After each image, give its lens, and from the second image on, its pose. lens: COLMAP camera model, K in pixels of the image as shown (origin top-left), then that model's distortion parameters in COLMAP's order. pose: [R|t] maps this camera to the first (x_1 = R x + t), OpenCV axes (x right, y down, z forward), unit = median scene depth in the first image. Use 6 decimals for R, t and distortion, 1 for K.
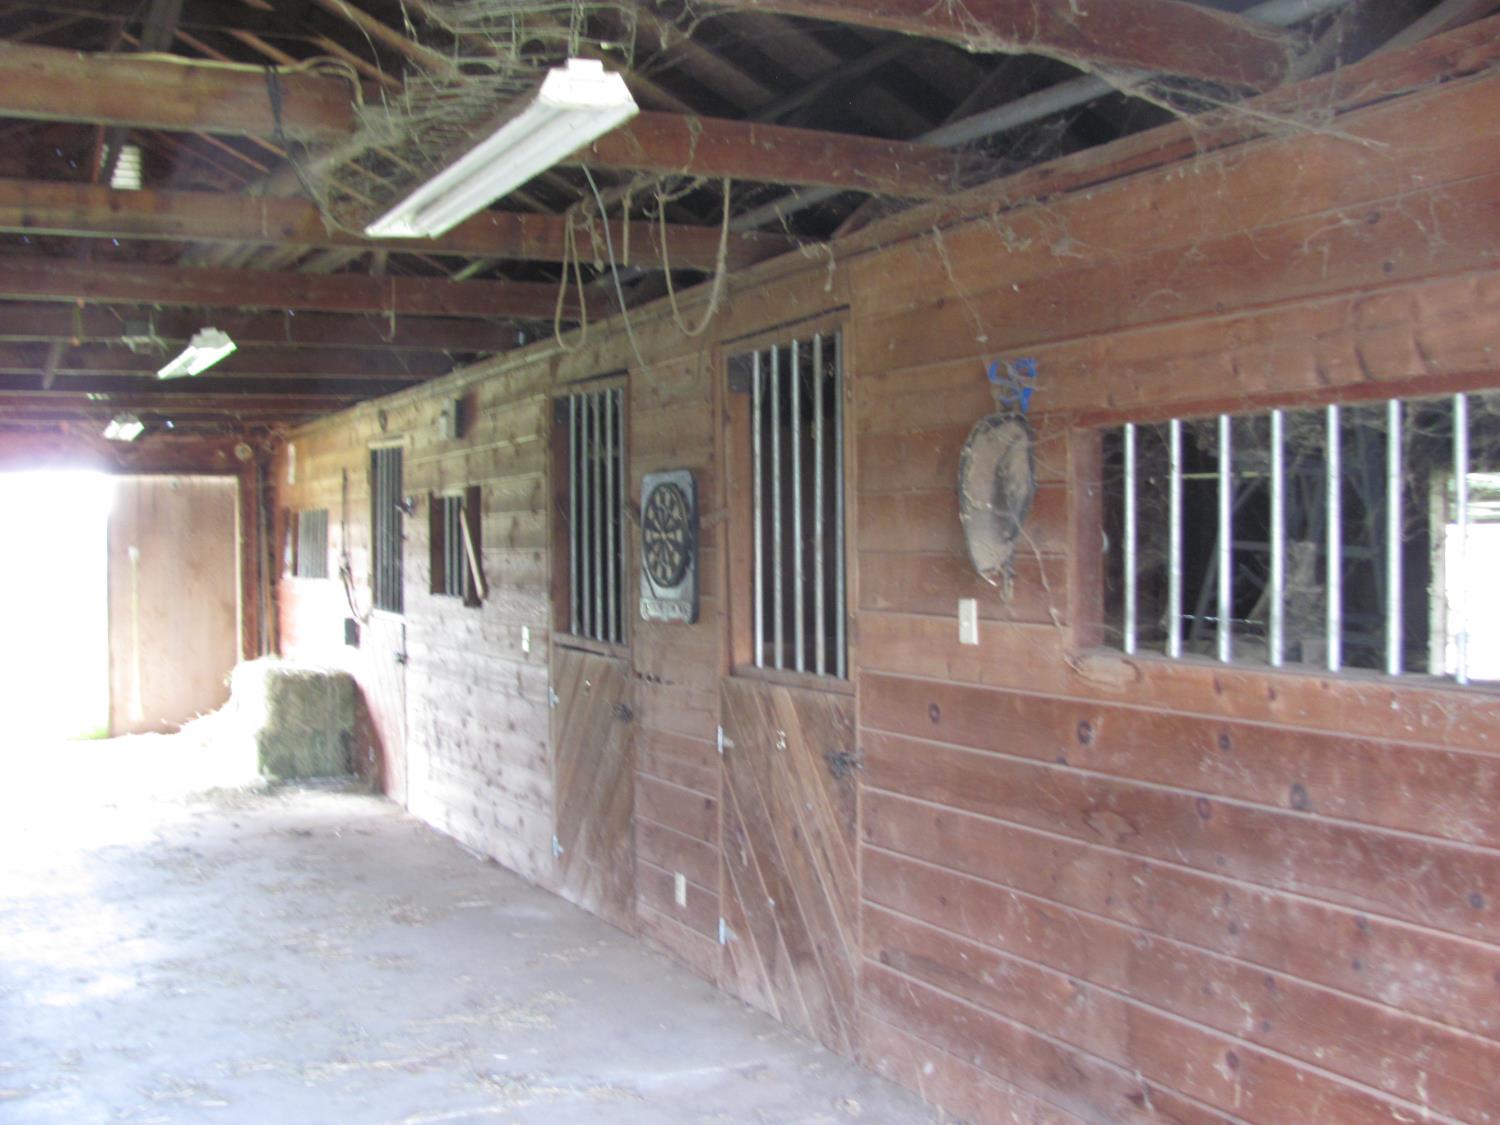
lens RADIAL K [[1554.7, 0, 750.0], [0, 1554.7, 562.5], [0, 0, 1]] dist [-0.219230, 0.248248]
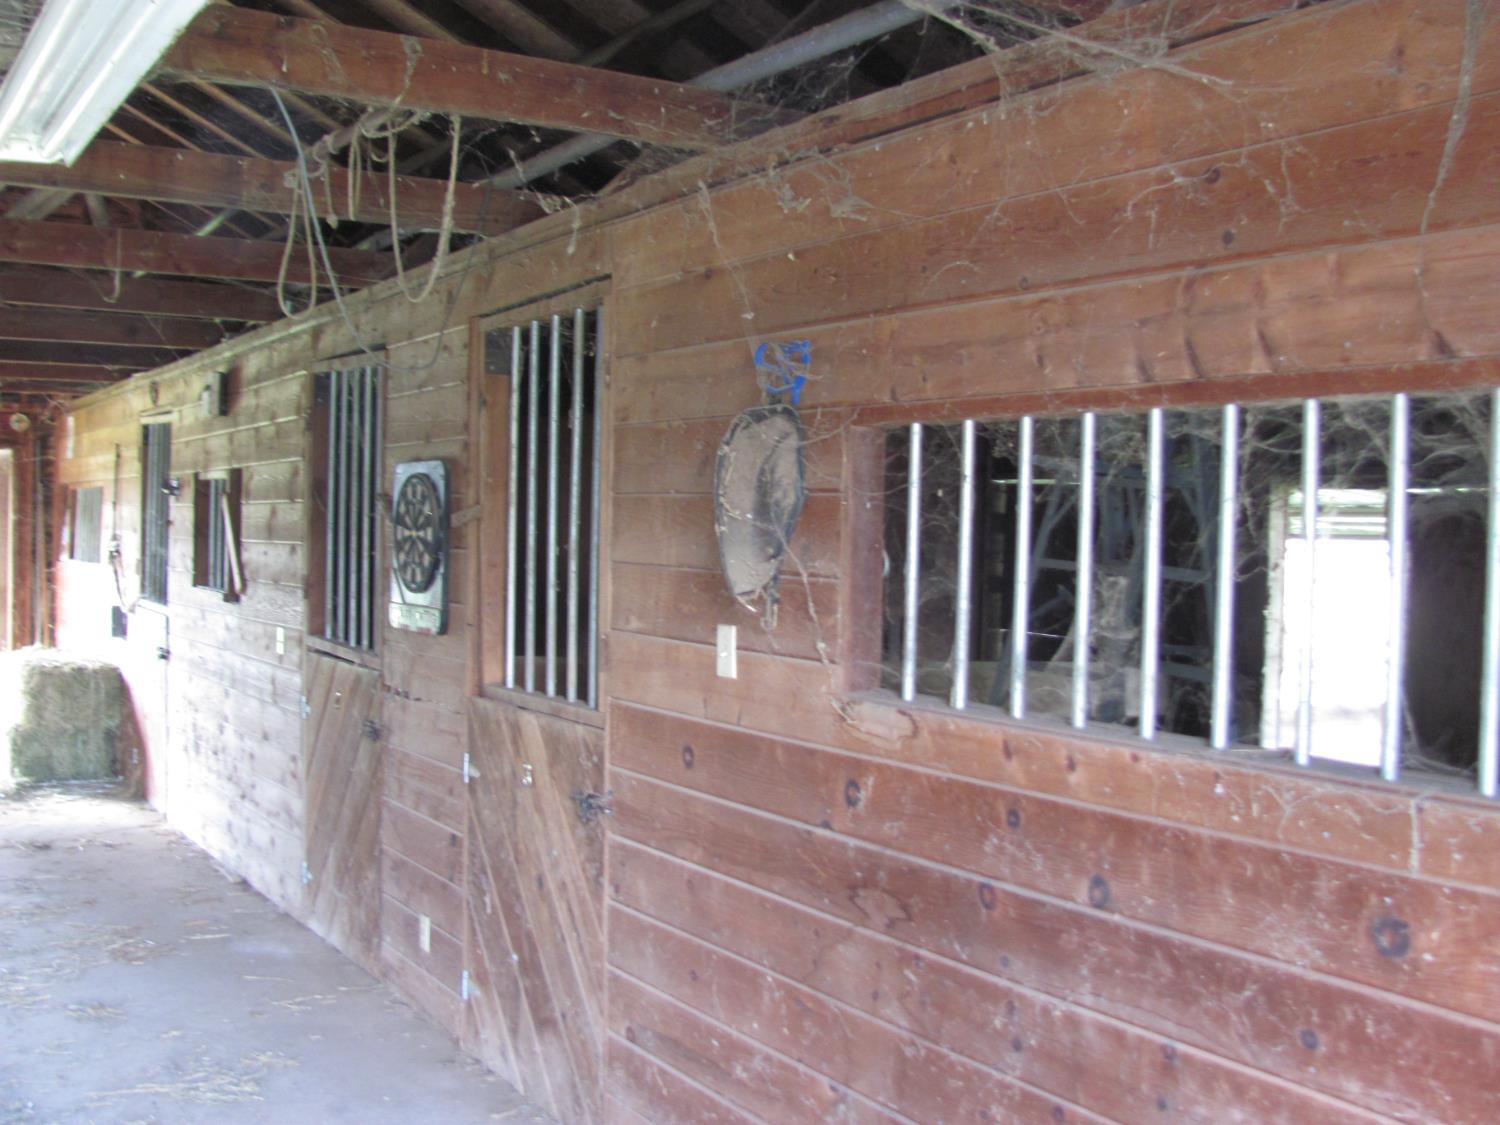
lens RADIAL K [[1554.7, 0, 750.0], [0, 1554.7, 562.5], [0, 0, 1]] dist [-0.219230, 0.248248]
pose [[0.994865, 0.028410, 0.097138, 0.071706], [-0.029029, 0.999566, 0.004958, -0.015318], [-0.096955, -0.007753, 0.995259, 0.160254]]
